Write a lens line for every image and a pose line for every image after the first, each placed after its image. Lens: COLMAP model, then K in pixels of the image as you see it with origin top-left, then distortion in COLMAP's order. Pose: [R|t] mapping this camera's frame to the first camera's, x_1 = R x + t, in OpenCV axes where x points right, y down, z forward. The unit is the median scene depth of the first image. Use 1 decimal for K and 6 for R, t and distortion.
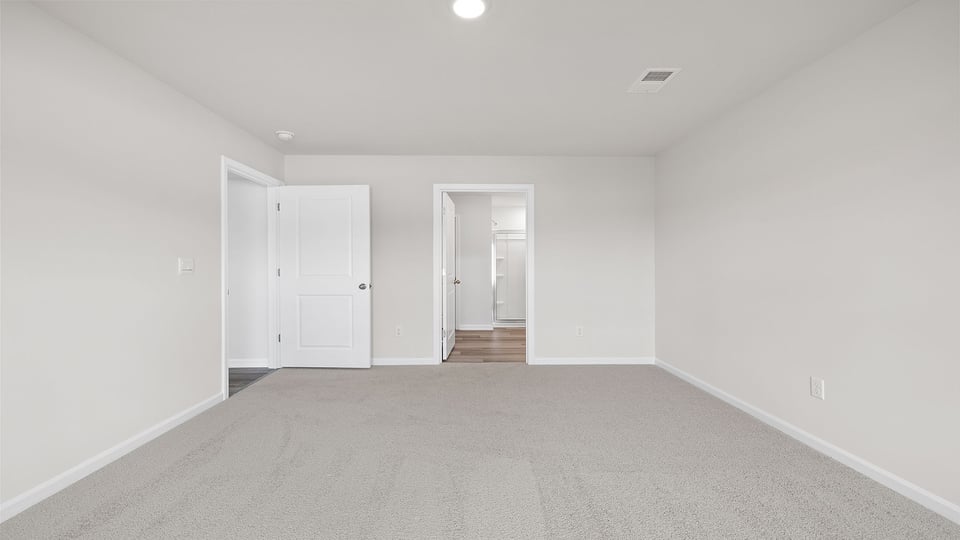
lens RADIAL K [[401.0, 0, 476.0], [0, 401.0, 267.4], [0, 0, 1]] dist [0.000241, -0.000020]
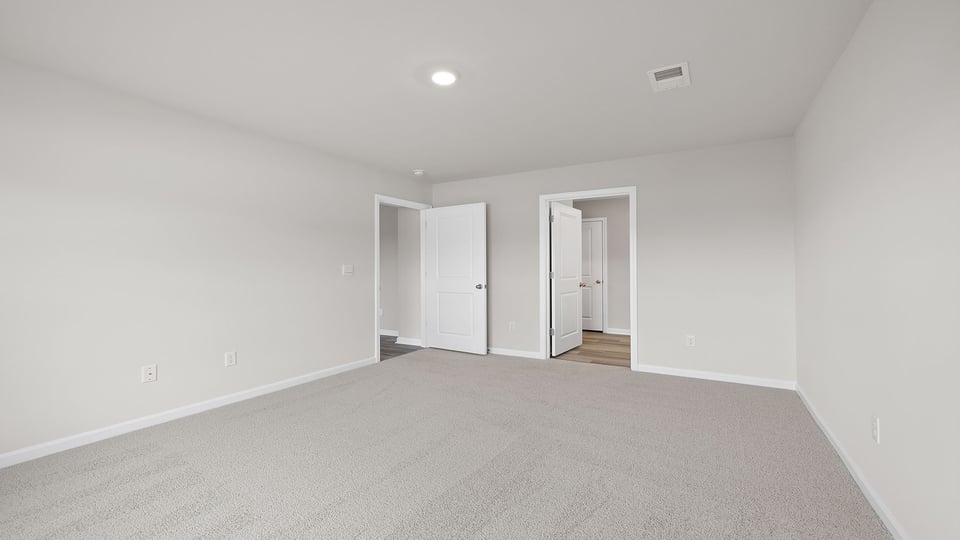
lens RADIAL K [[401.0, 0, 476.0], [0, 401.0, 267.4], [0, 0, 1]] dist [0.000241, -0.000020]
pose [[0.852636, -0.002614, -0.522498, 0.334829], [-0.000143, 0.999986, -0.005235, -0.004059], [0.522505, 0.004539, 0.852624, -0.036519]]
